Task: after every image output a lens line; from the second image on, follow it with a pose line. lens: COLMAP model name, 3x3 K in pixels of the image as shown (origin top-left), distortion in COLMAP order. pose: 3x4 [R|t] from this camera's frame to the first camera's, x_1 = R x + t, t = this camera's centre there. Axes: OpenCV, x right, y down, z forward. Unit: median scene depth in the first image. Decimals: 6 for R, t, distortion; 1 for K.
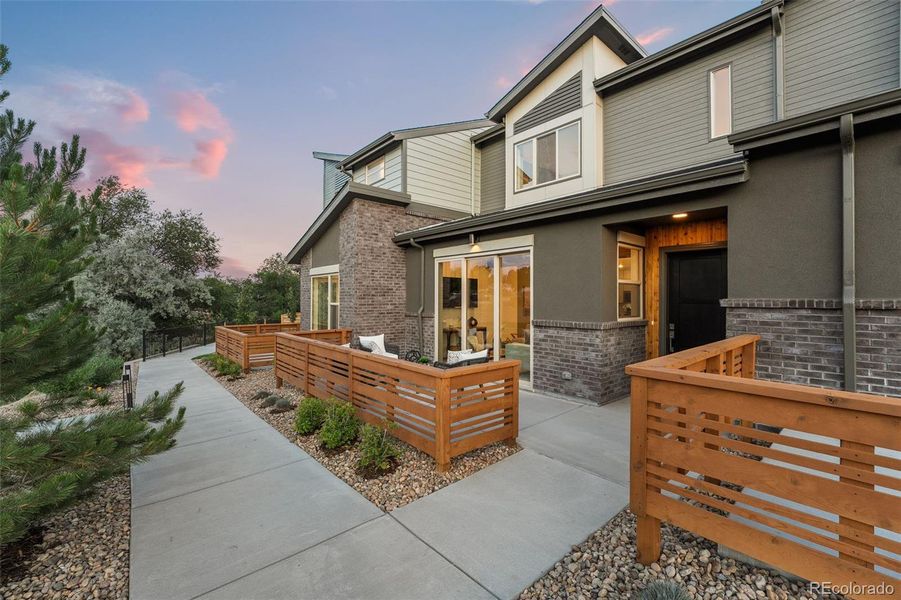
lens RADIAL K [[370.9, 0, 456.0], [0, 370.9, 293.3], [0, 0, 1]] dist [-0.019233, 0.002441]
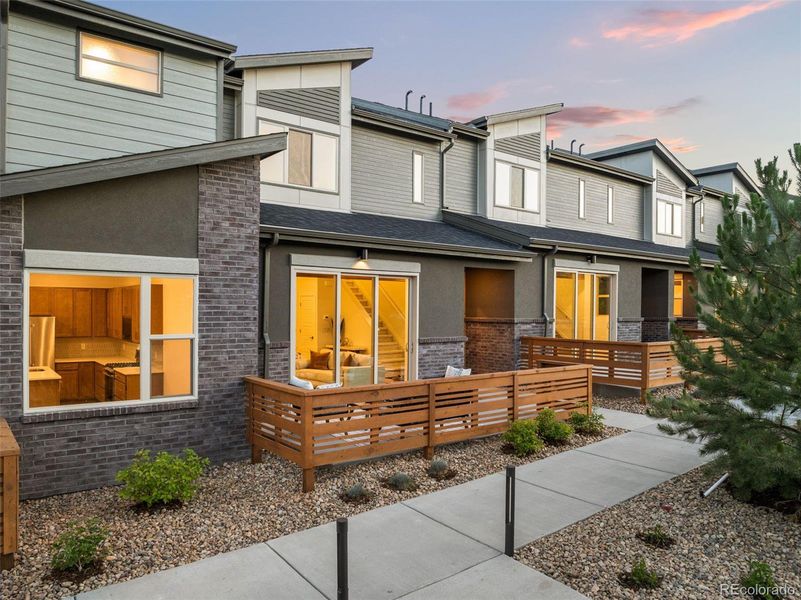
lens RADIAL K [[564.5, 0, 397.6], [0, 564.5, 305.0], [0, 0, 1]] dist [-0.033717, -0.005514]
pose [[0.079300, -0.000233, 0.996851, -1.162042], [-0.024999, 0.999685, 0.002223, -0.025153], [-0.996537, -0.025097, 0.079270, 0.710810]]
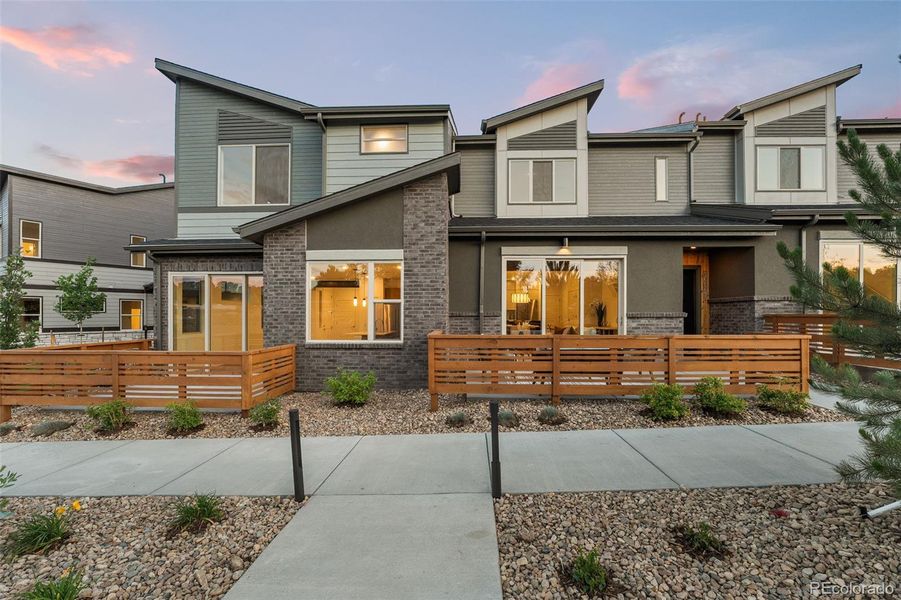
lens RADIAL K [[370.9, 0, 454.2], [0, 370.9, 311.3], [0, 0, 1]] dist [-0.019233, 0.002441]
pose [[0.695885, 0.001110, 0.718153, -0.863937], [-0.008330, 0.999944, 0.006526, 0.047927], [-0.718105, -0.010524, 0.695855, 0.411362]]
